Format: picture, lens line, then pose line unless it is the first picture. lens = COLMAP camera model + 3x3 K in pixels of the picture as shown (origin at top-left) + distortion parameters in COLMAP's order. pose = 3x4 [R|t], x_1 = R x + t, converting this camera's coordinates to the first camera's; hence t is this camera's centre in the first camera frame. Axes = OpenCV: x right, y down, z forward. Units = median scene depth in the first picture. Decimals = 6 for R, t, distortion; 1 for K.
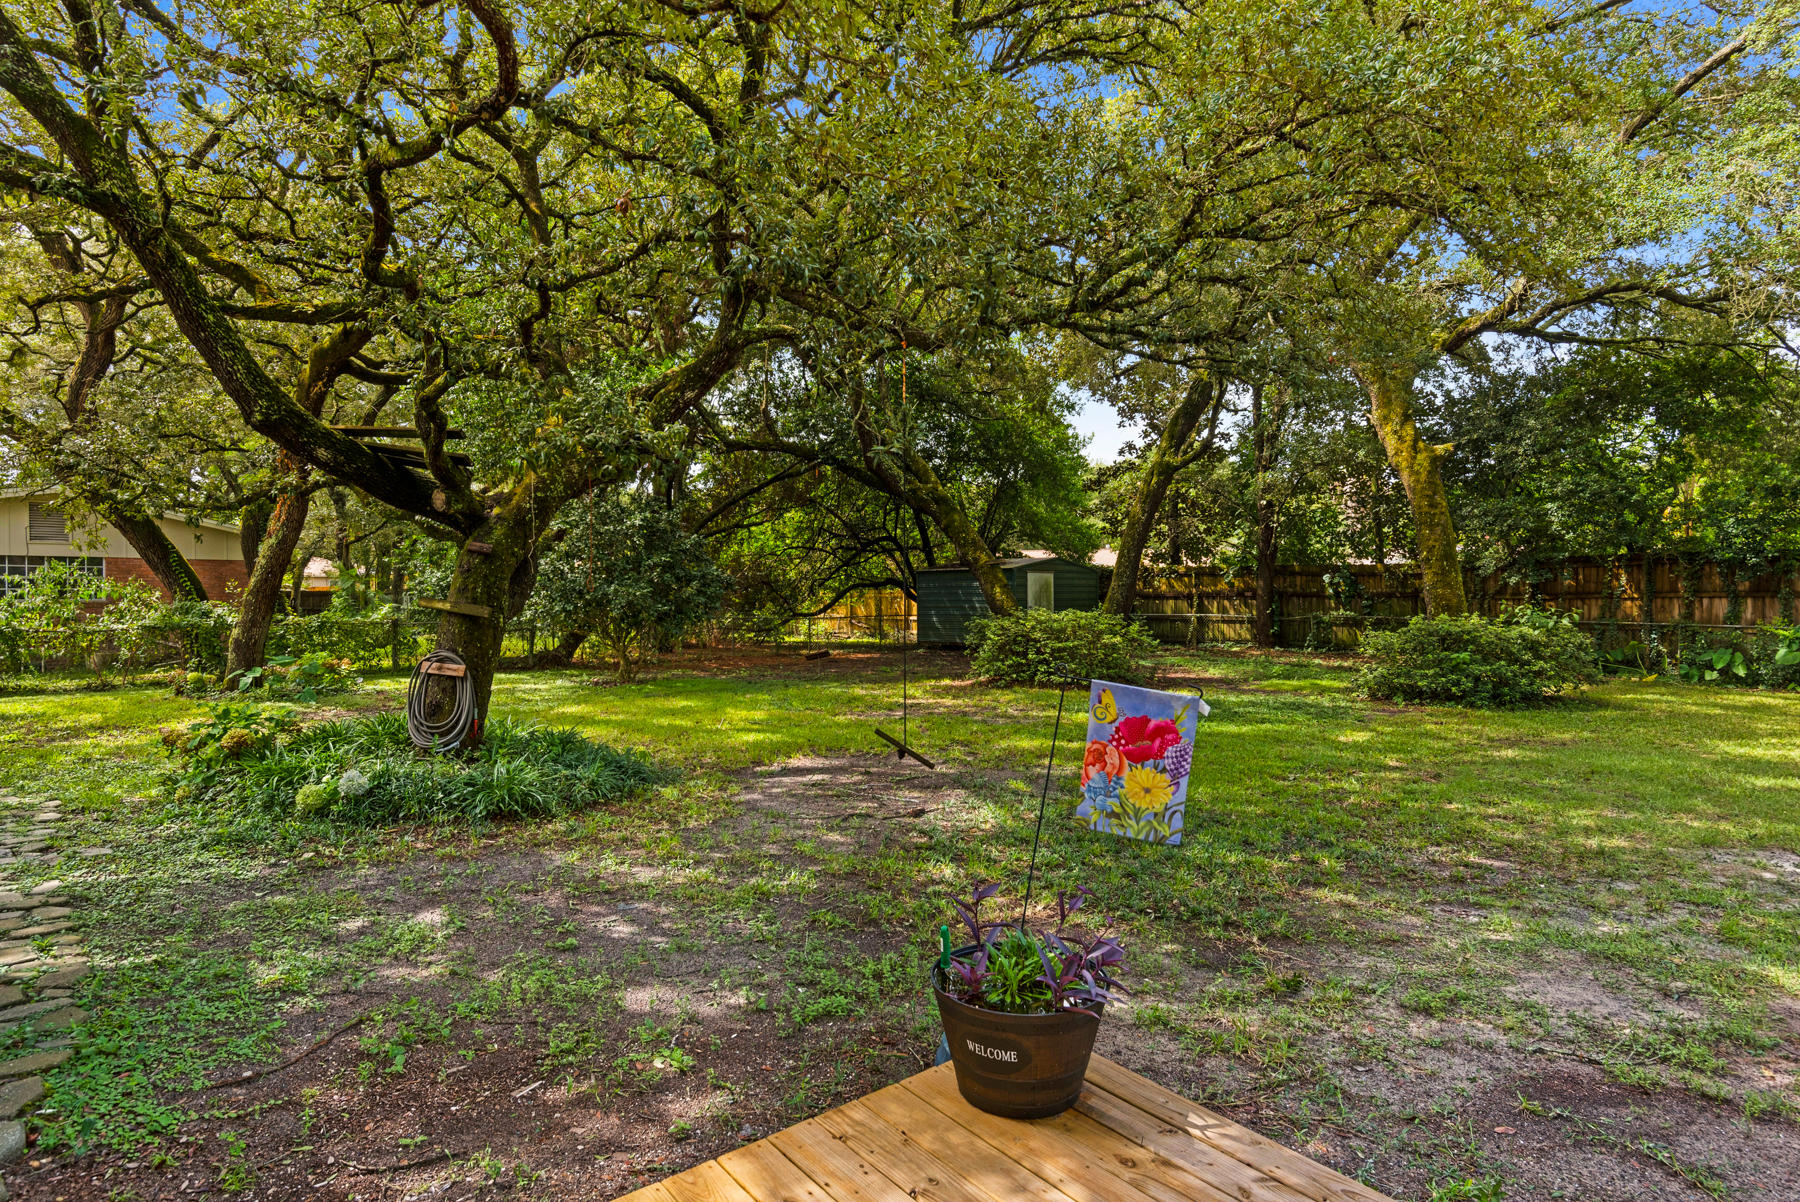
lens RADIAL K [[987.9, 0, 903.2], [0, 987.9, 598.8], [0, 0, 1]] dist [0.005447, -0.008114]
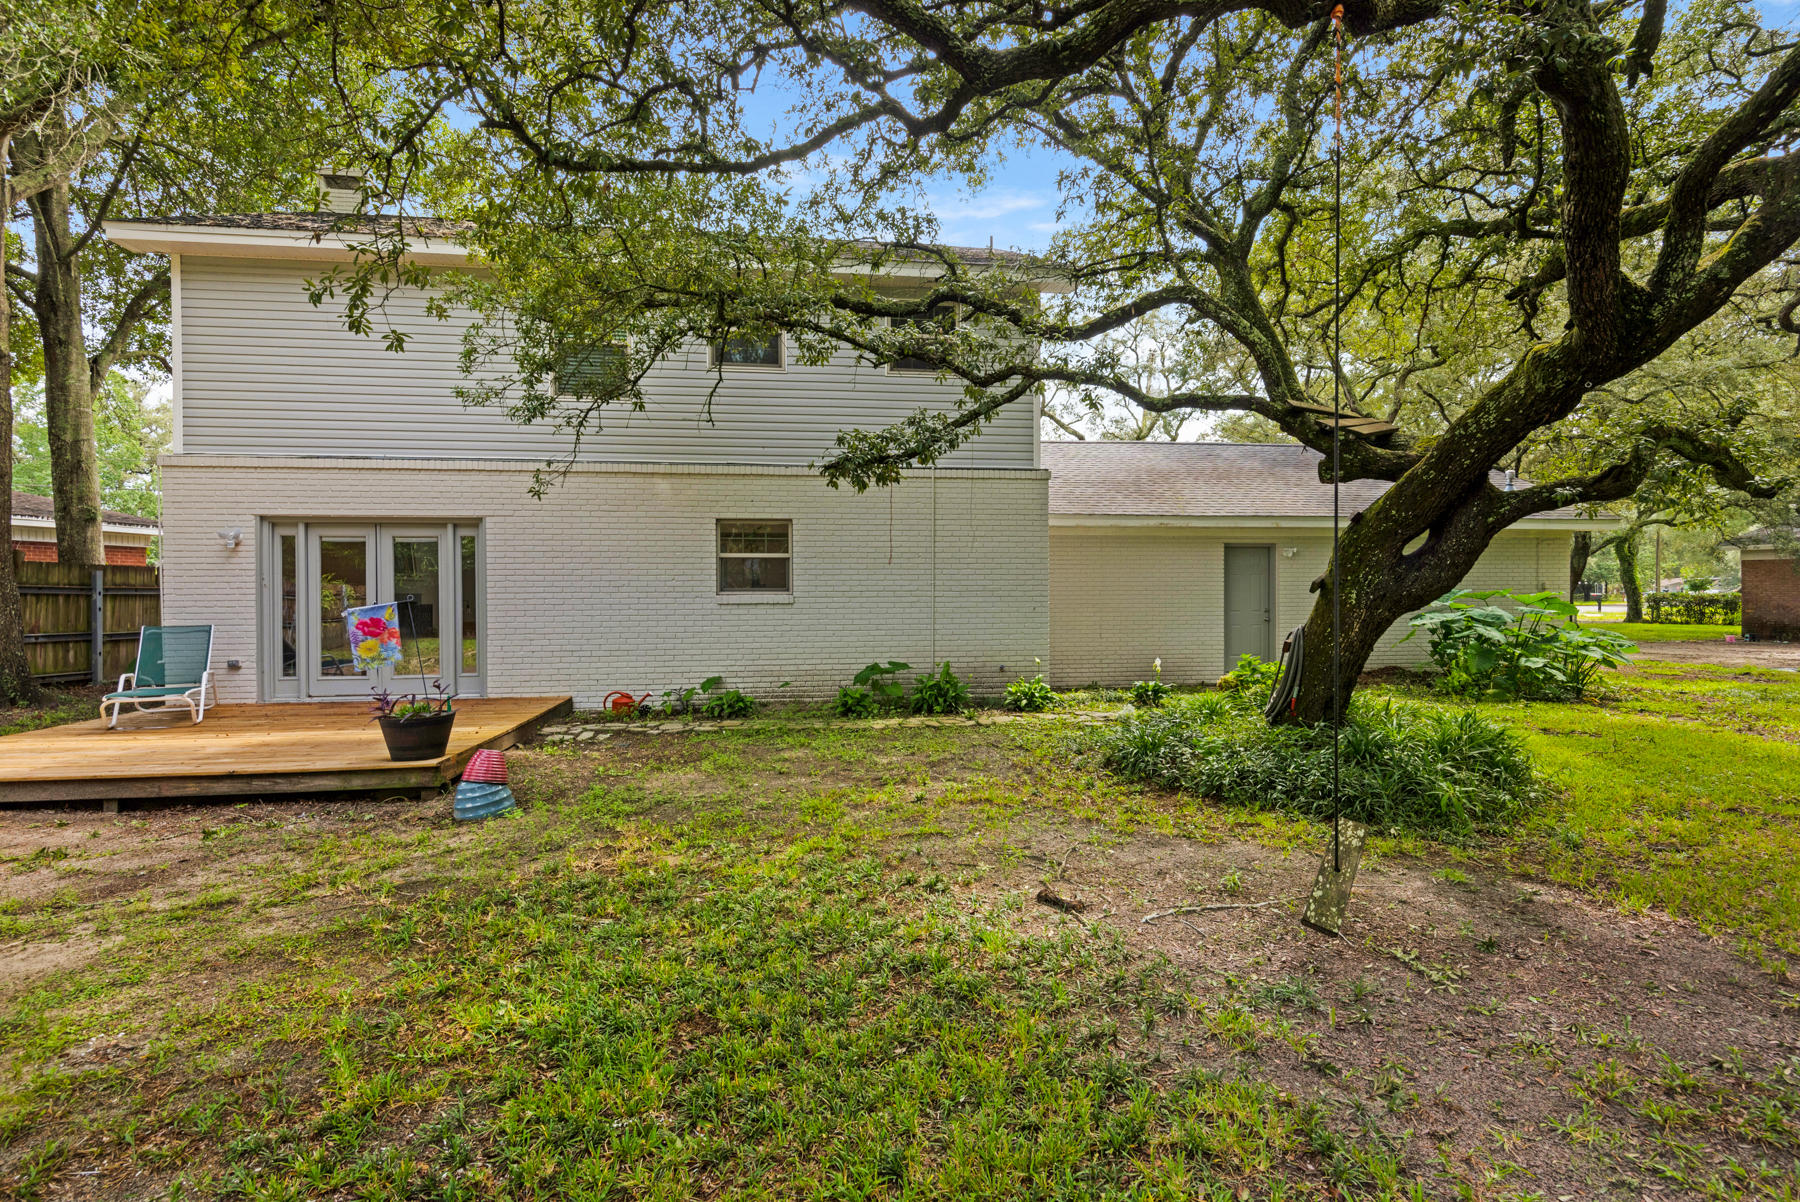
lens RADIAL K [[938.4, 0, 911.9], [0, 938.4, 596.7], [0, 0, 1]] dist [0.012017, -0.002292]
pose [[-0.505572, 0.005229, -0.862769, 0.252820], [-0.003880, 0.999958, 0.008334, 0.007944], [0.862776, 0.007561, -0.505530, 0.533213]]
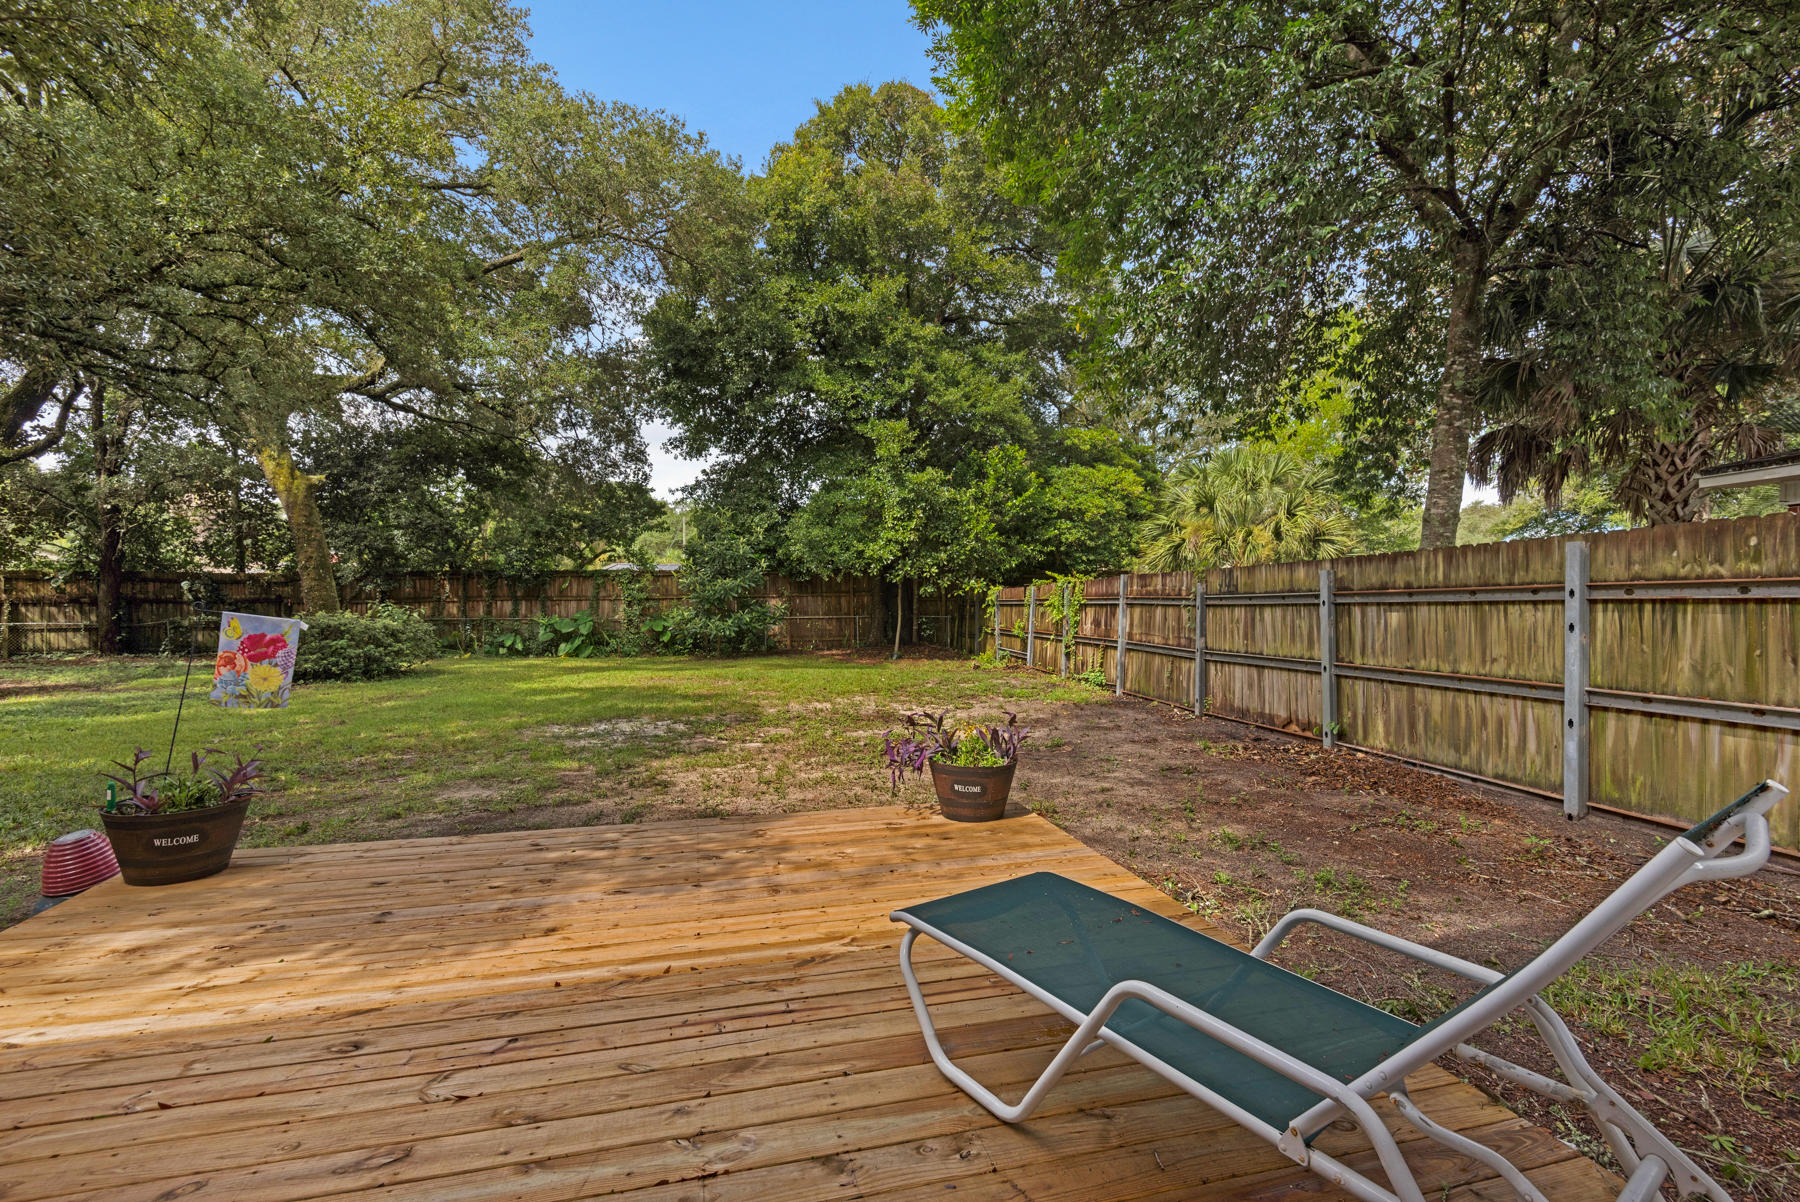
lens RADIAL K [[817.1, 0, 917.5], [0, 817.1, 607.1], [0, 0, 1]] dist [0.002006, -0.005332]
pose [[0.392823, -0.006193, 0.919593, -0.097739], [0.010499, 0.999942, 0.002249, 0.013665], [-0.919554, 0.008772, 0.392866, -0.092810]]
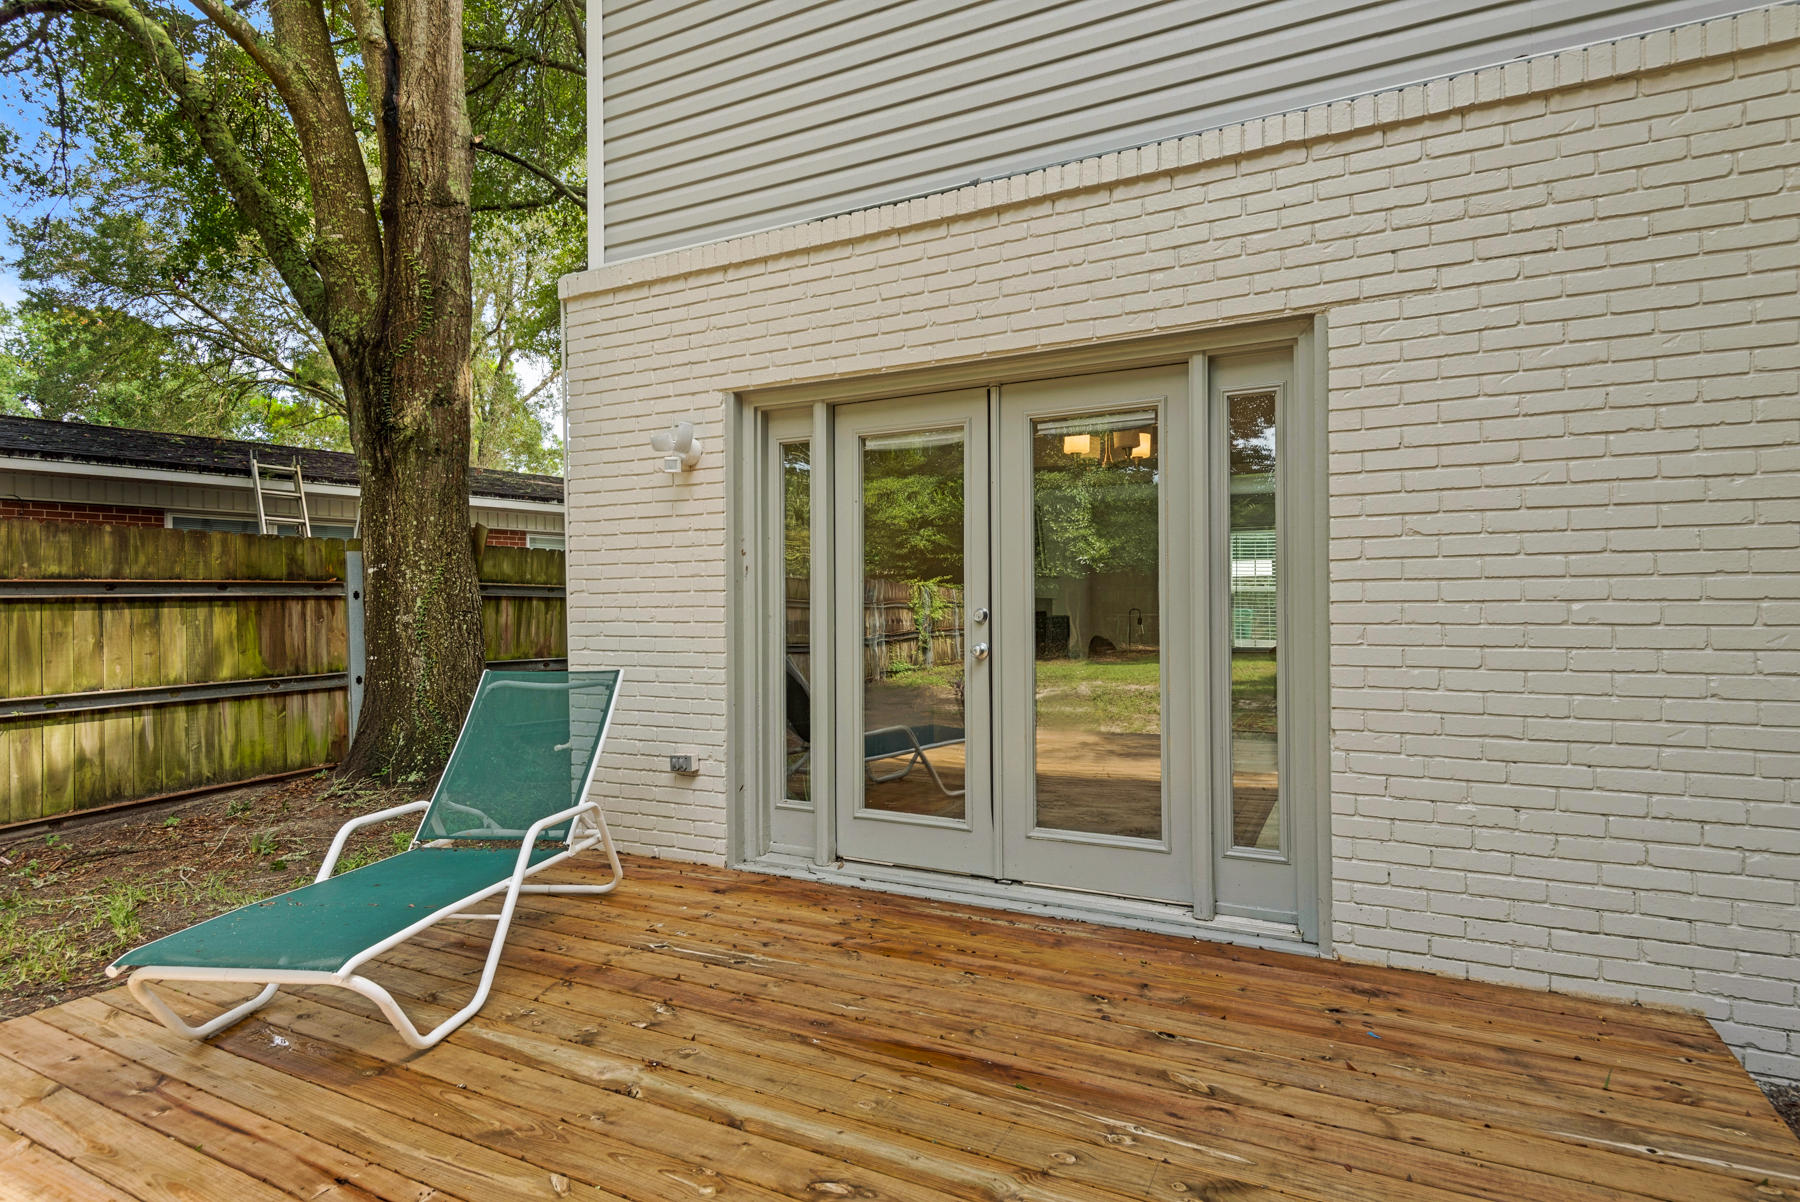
lens RADIAL K [[938.4, 0, 910.6], [0, 938.4, 597.6], [0, 0, 1]] dist [0.012017, -0.002292]
pose [[-0.908493, -0.000180, -0.417901, 0.008073], [0.000672, 0.999998, -0.001892, 0.014973], [0.417900, -0.002000, -0.908491, 0.113316]]
